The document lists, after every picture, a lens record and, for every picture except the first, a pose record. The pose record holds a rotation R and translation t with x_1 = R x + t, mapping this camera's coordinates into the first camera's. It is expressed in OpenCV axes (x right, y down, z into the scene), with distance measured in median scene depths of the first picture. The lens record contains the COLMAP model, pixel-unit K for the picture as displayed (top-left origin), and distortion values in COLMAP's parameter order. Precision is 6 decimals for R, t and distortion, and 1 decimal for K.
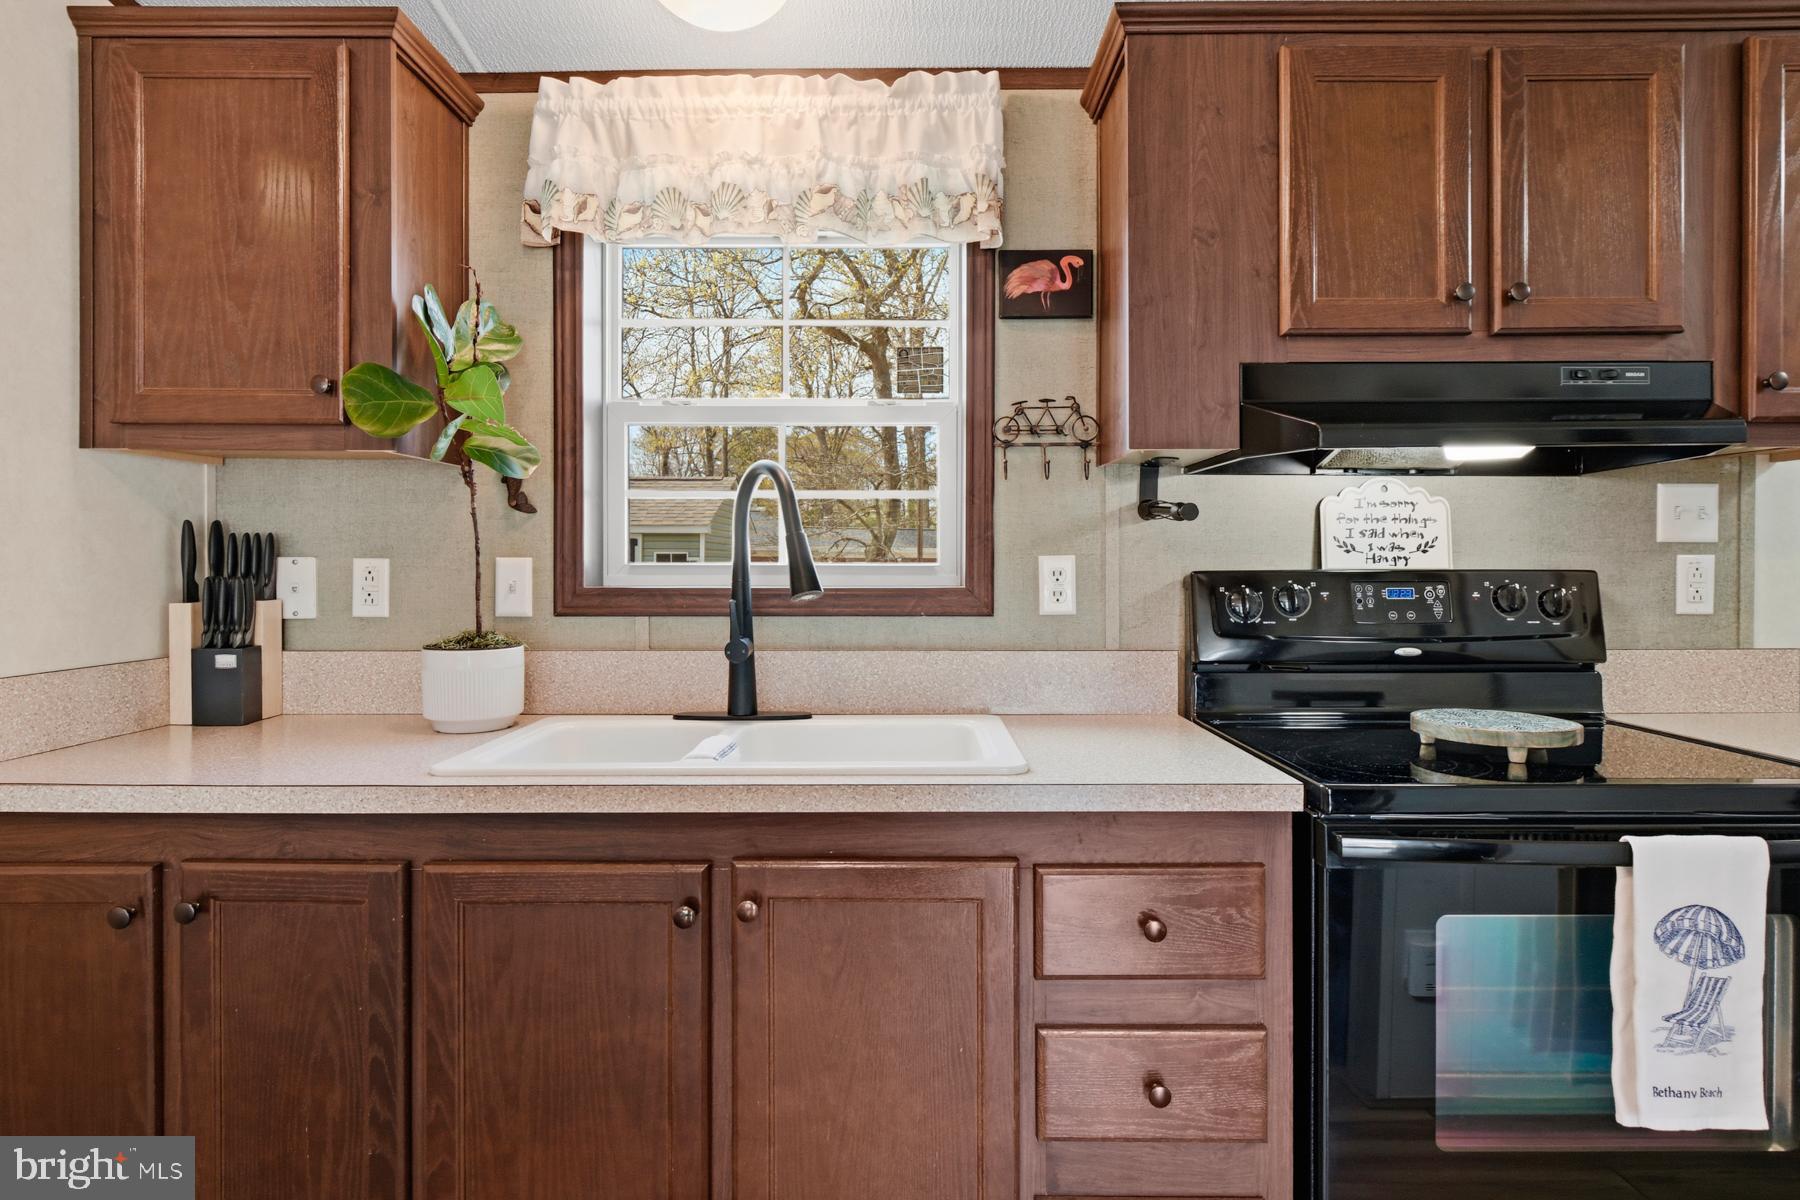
lens RADIAL K [[989.7, 0, 898.5], [0, 989.7, 565.5], [0, 0, 1]] dist [0.001465, -0.004020]
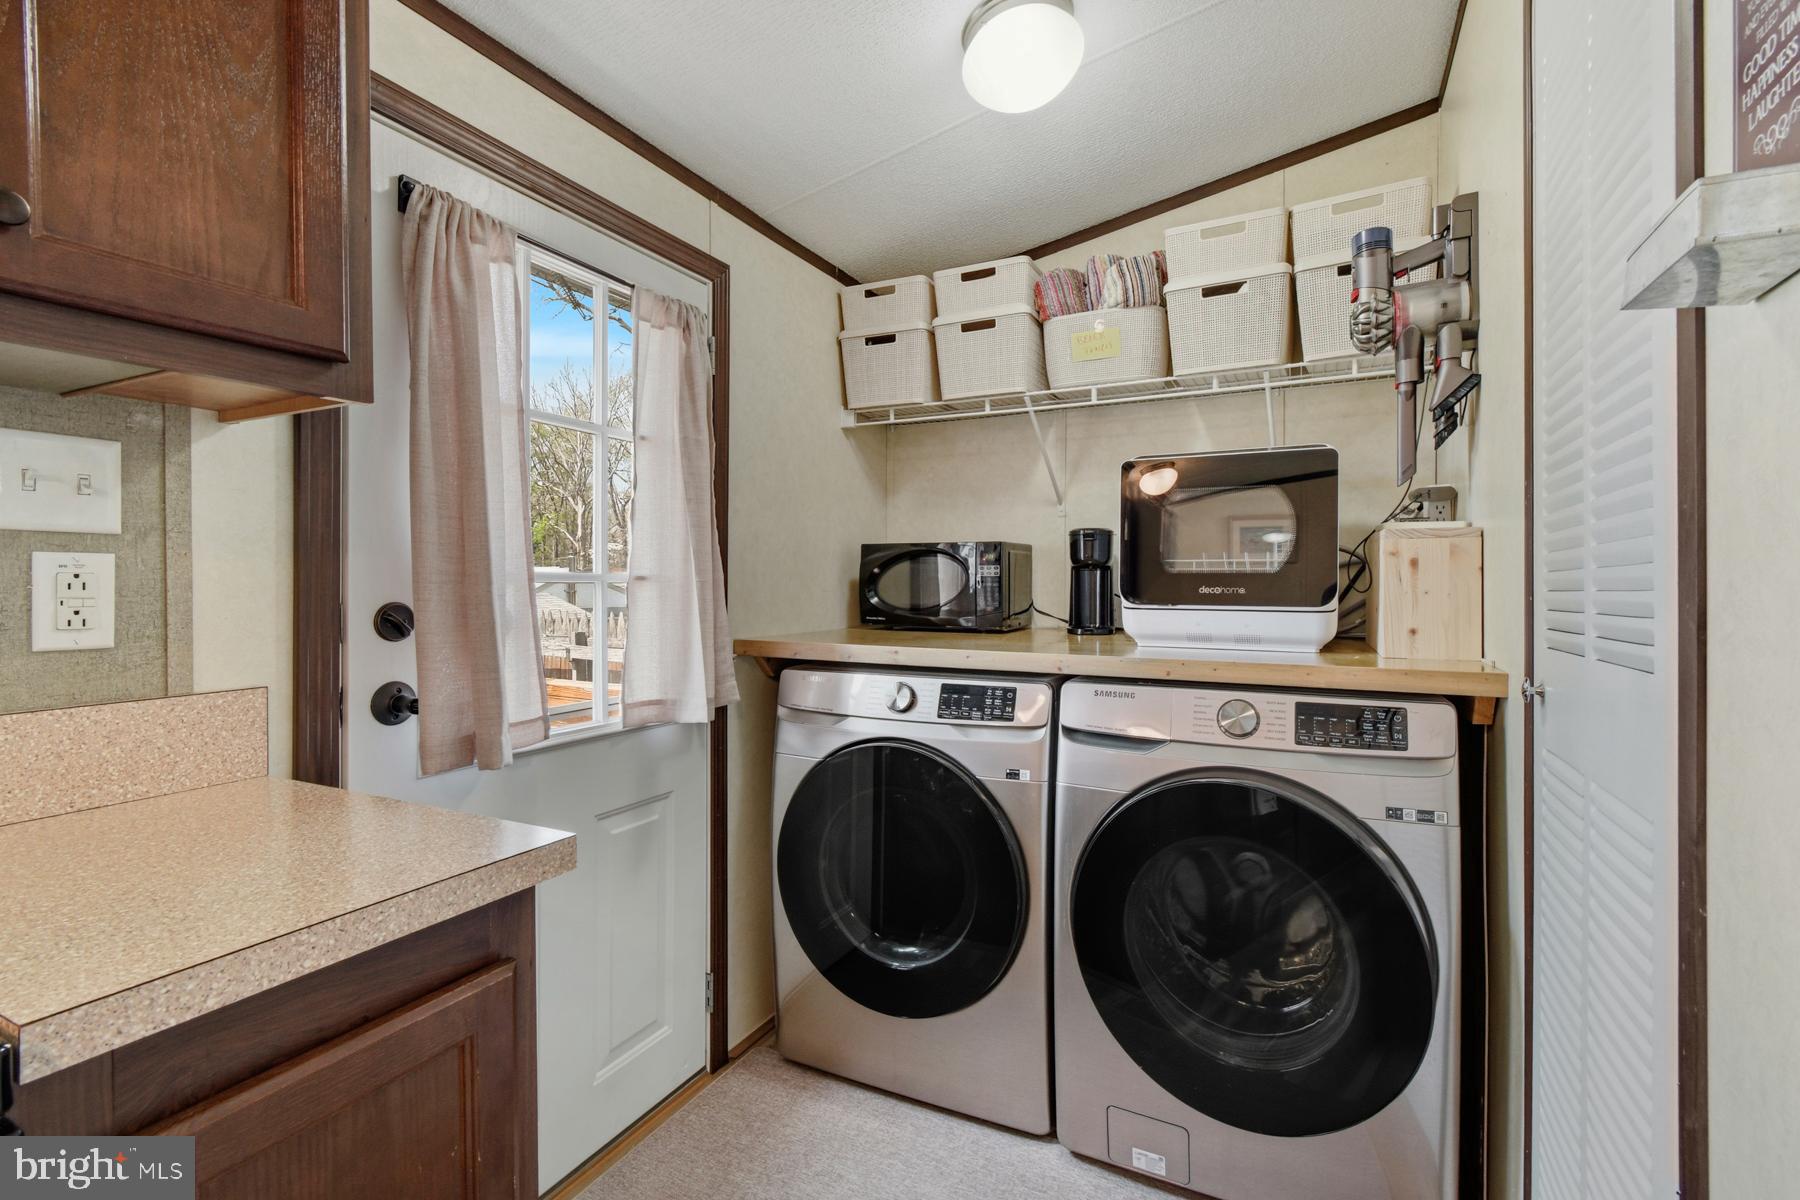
lens RADIAL K [[804.9, 0, 903.9], [0, 804.9, 584.8], [0, 0, 1]] dist [-0.001735, -0.000310]
pose [[0.443626, -0.003740, 0.896204, 0.637481], [0.008320, 0.999965, 0.000054, 0.014558], [-0.896173, 0.007432, 0.443642, 0.345868]]
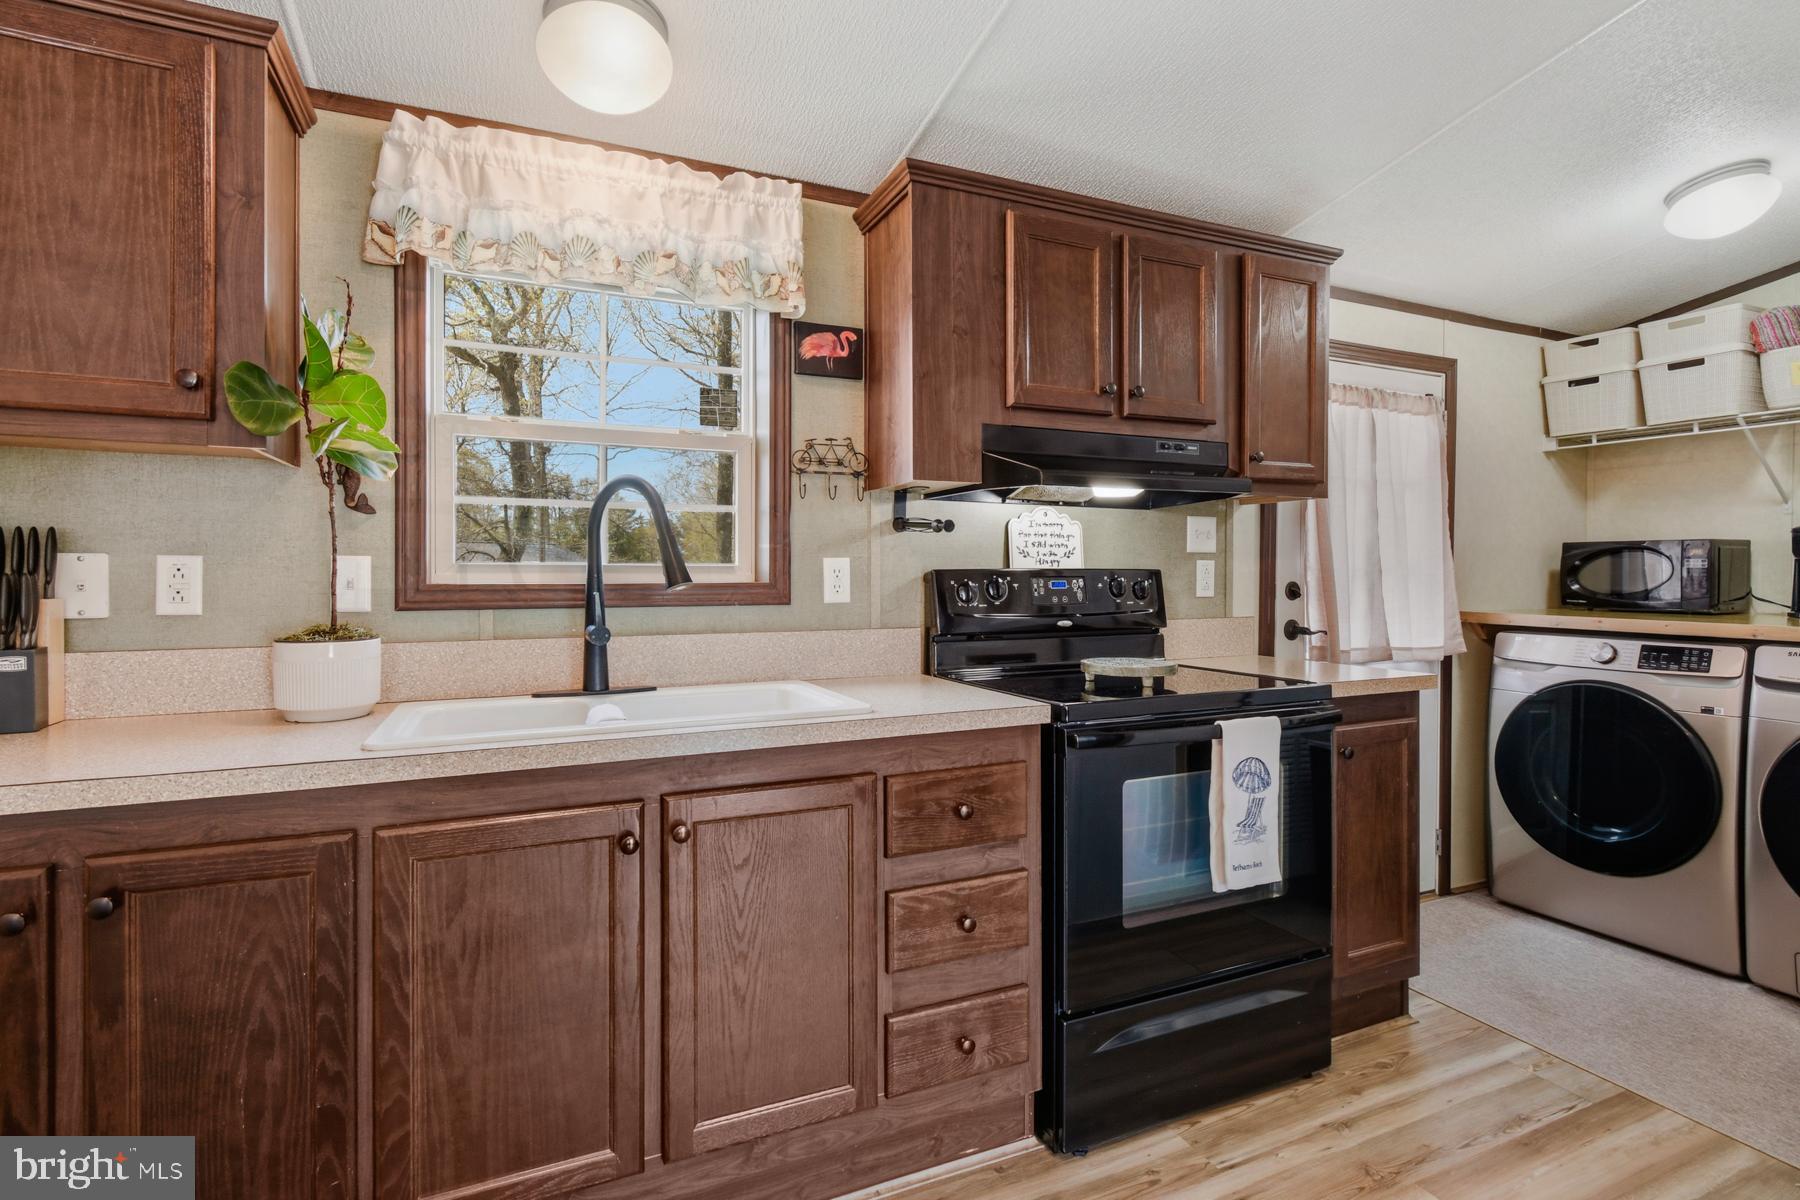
lens RADIAL K [[858.1, 0, 898.3], [0, 858.1, 576.9], [0, 0, 1]] dist [-0.000274, -0.001438]
pose [[0.909250, -0.001554, 0.416248, -0.259734], [0.002044, 0.999998, -0.000732, 0.017664], [-0.416246, 0.001516, 0.909251, -0.077299]]
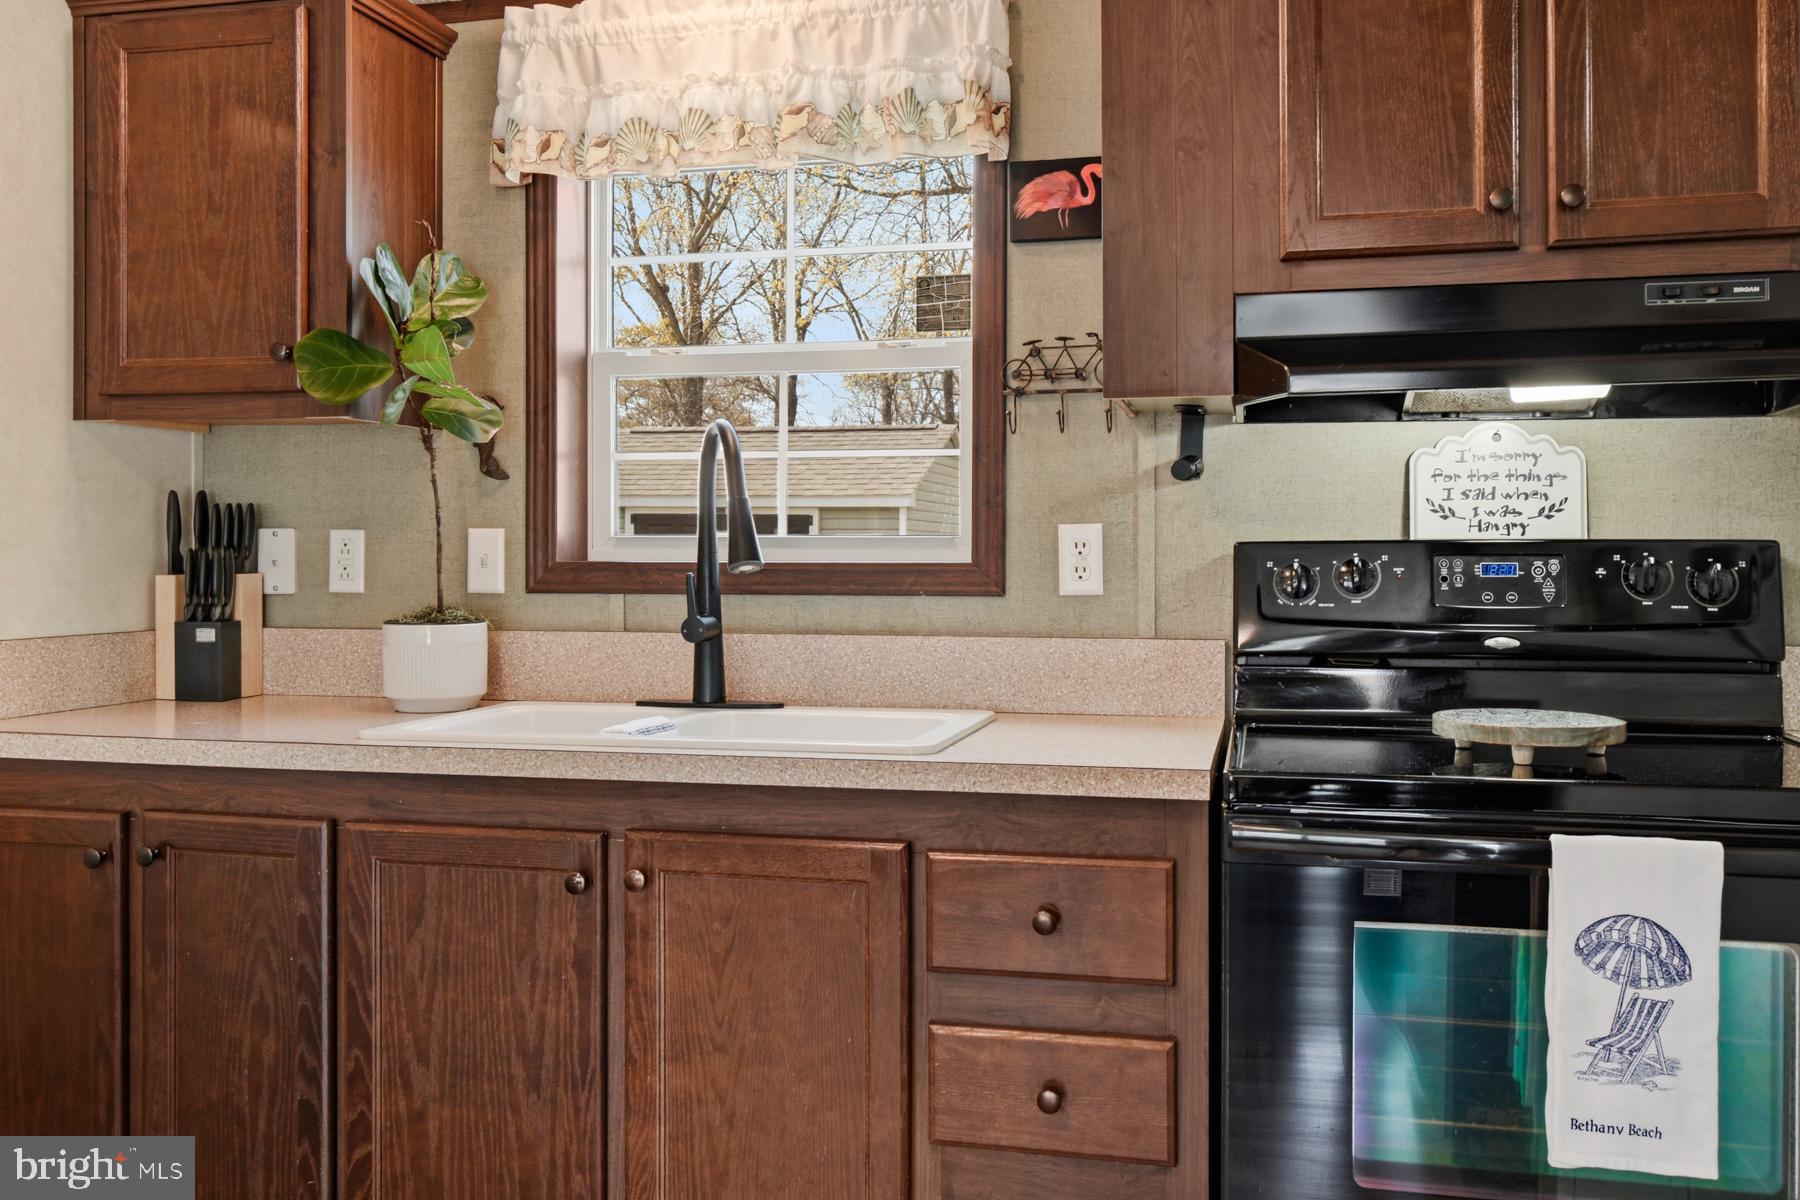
lens RADIAL K [[1534.0, 0, 900.8], [0, 1534.0, 554.6], [0, 0, 1]] dist [-0.005839, 0.005765]
pose [[0.973398, 0.000782, -0.229119, 0.333688], [-0.001220, 0.999998, -0.001770, 0.019682], [0.229117, 0.002002, 0.973397, -0.313386]]
